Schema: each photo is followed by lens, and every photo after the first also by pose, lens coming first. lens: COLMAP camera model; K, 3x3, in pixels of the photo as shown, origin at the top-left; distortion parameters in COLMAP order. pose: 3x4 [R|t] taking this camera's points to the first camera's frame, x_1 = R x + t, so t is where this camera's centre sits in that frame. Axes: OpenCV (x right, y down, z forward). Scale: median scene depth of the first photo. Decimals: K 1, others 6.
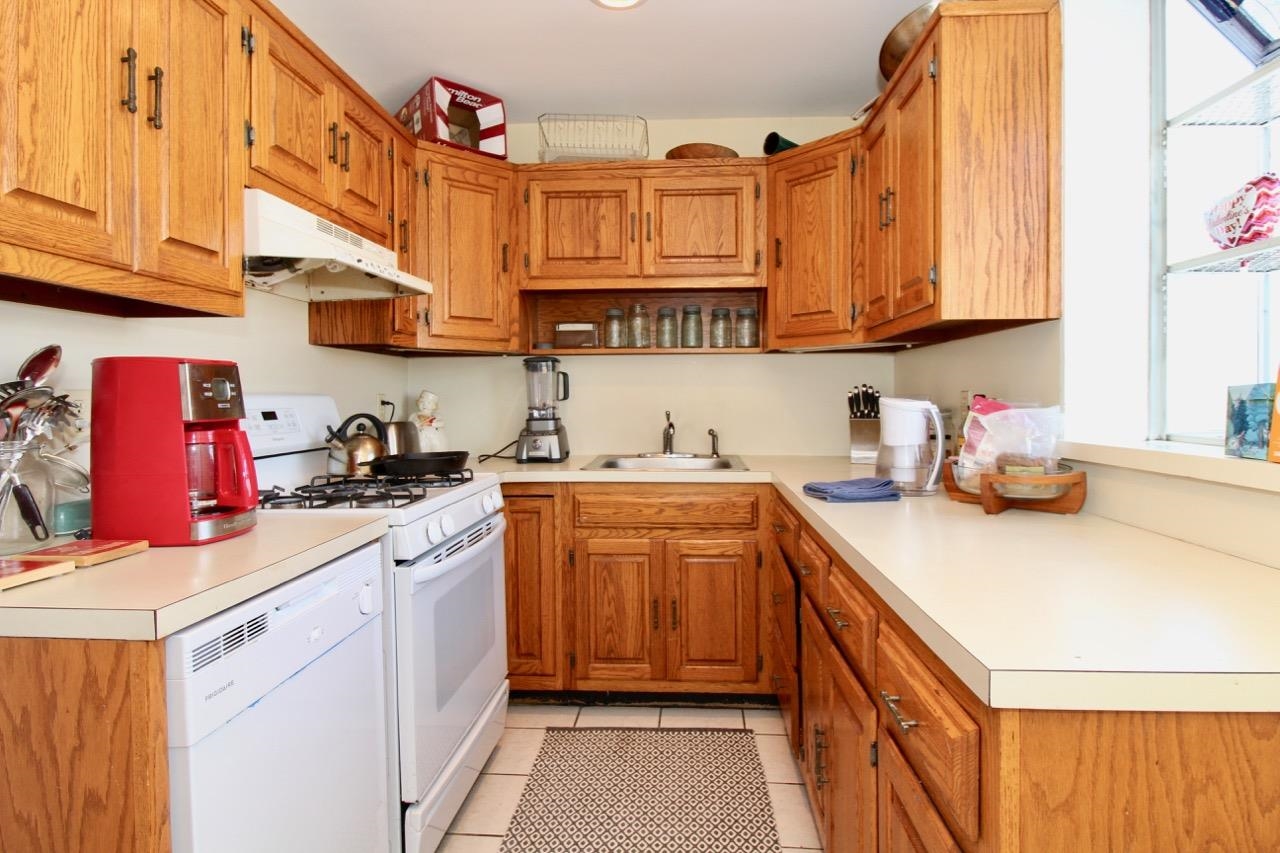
lens RADIAL K [[697.0, 0, 651.5], [0, 697.0, 407.2], [0, 0, 1]] dist [0.002672, -0.014805]
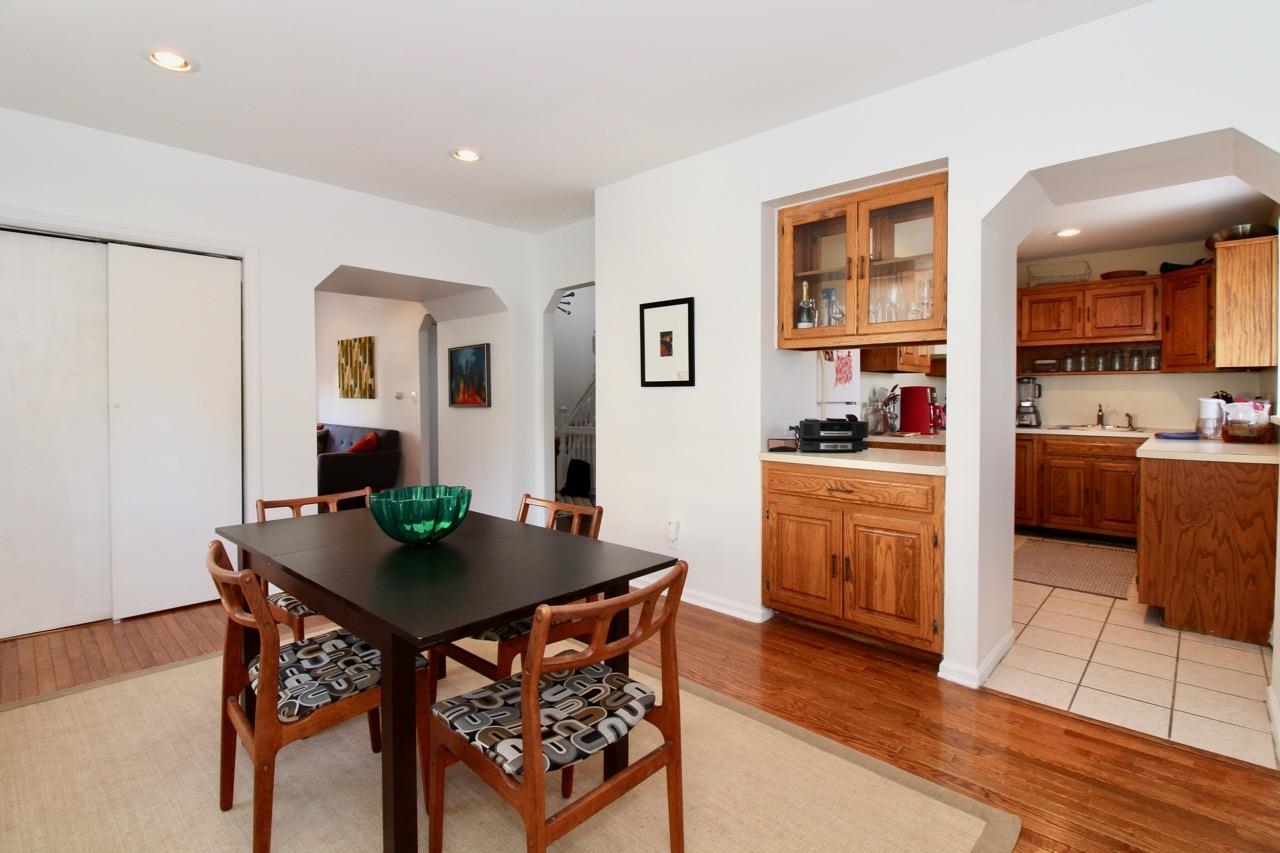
lens RADIAL K [[608.8, 0, 641.6], [0, 608.8, 405.6], [0, 0, 1]] dist [-0.008144, -0.009377]
pose [[0.768078, 0.014764, -0.640186, 0.147659], [-0.010666, 0.999890, 0.010263, 0.009036], [0.640268, -0.001054, 0.768151, -1.397029]]
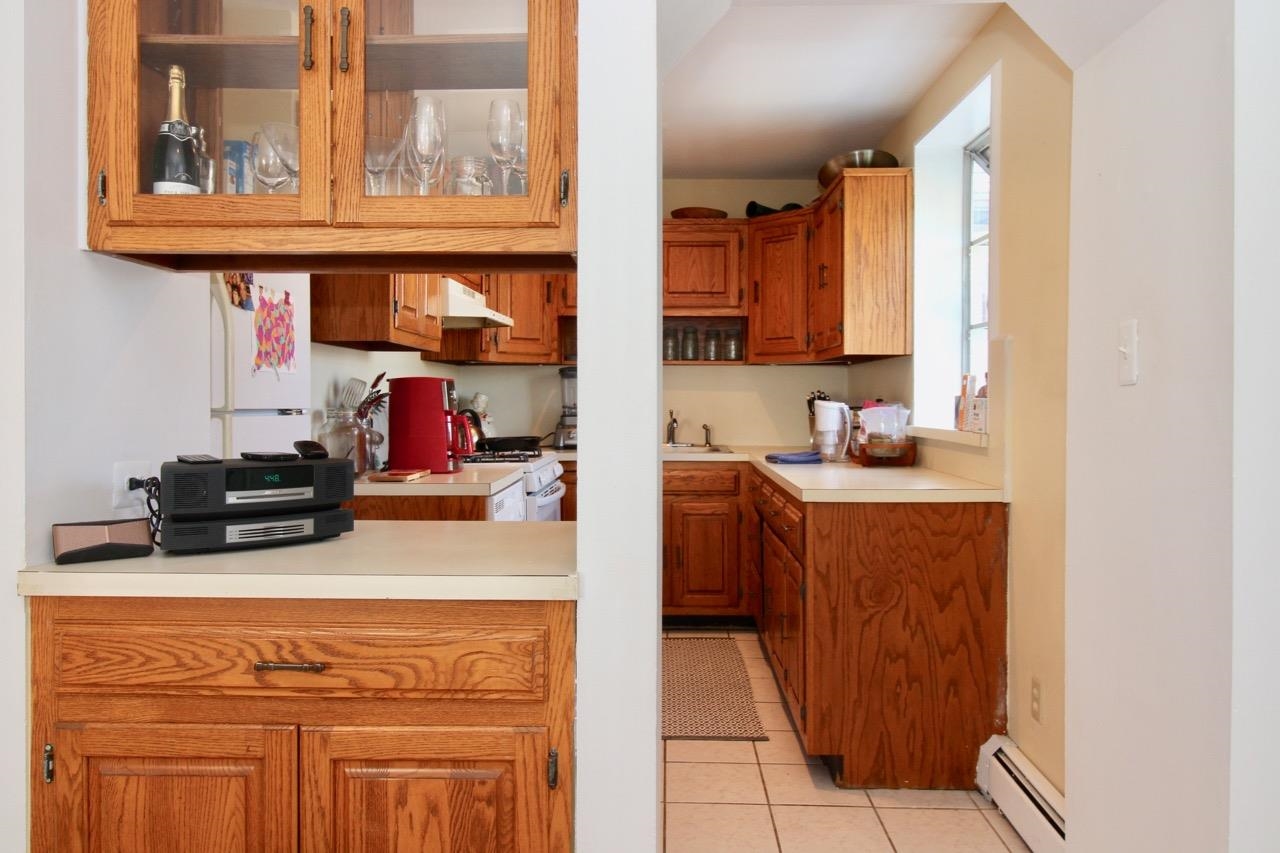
lens RADIAL K [[936.0, 0, 650.0], [0, 936.0, 404.1], [0, 0, 1]] dist [0.007568, 0.001174]
pose [[0.999330, 0.006045, 0.036089, -0.094898], [-0.005757, 0.999951, -0.008068, 0.010870], [-0.036136, 0.007855, 0.999316, -0.875548]]
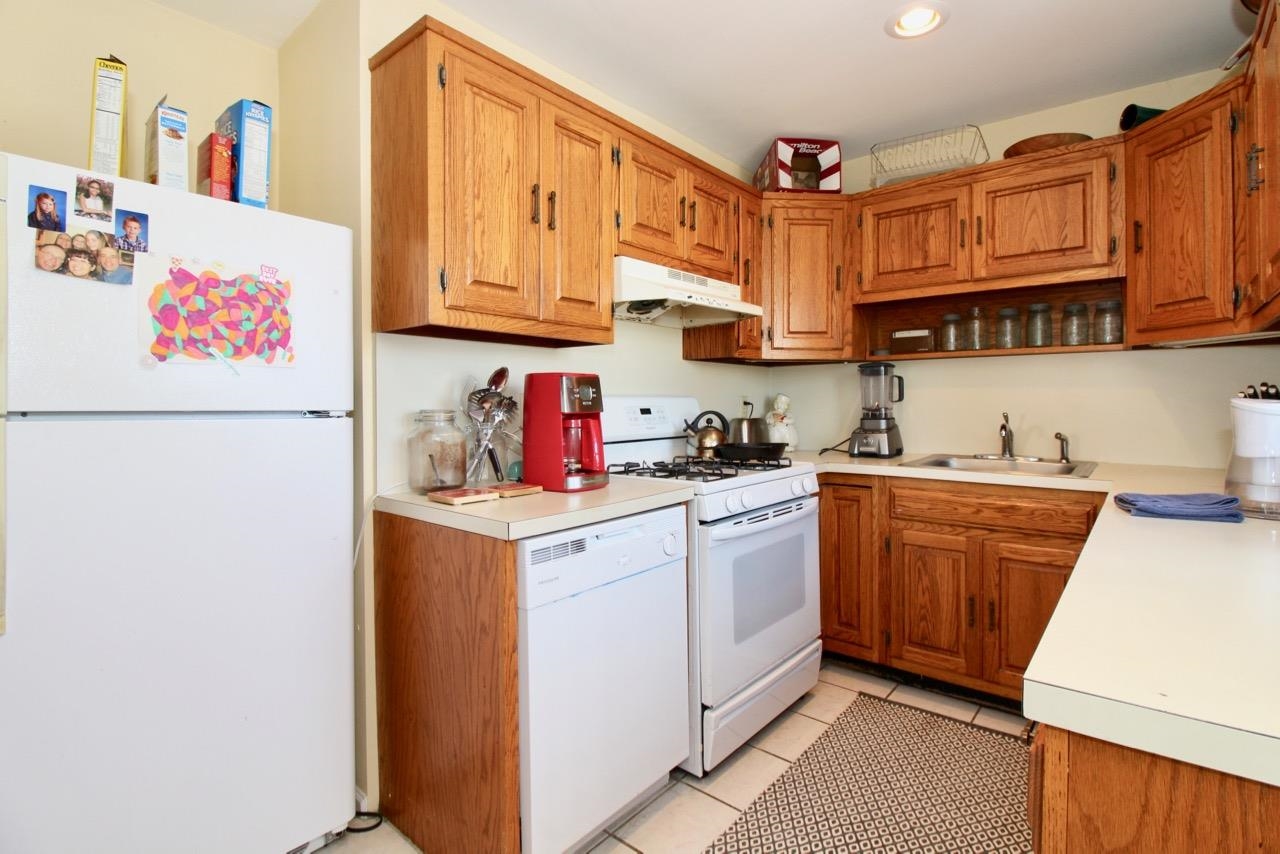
lens RADIAL K [[608.8, 0, 642.9], [0, 608.8, 407.5], [0, 0, 1]] dist [-0.008144, -0.009377]
pose [[0.797807, 0.008435, -0.602854, 0.159177], [-0.009702, 0.999952, 0.001152, 0.002368], [0.602835, 0.004929, 0.797850, 0.004549]]
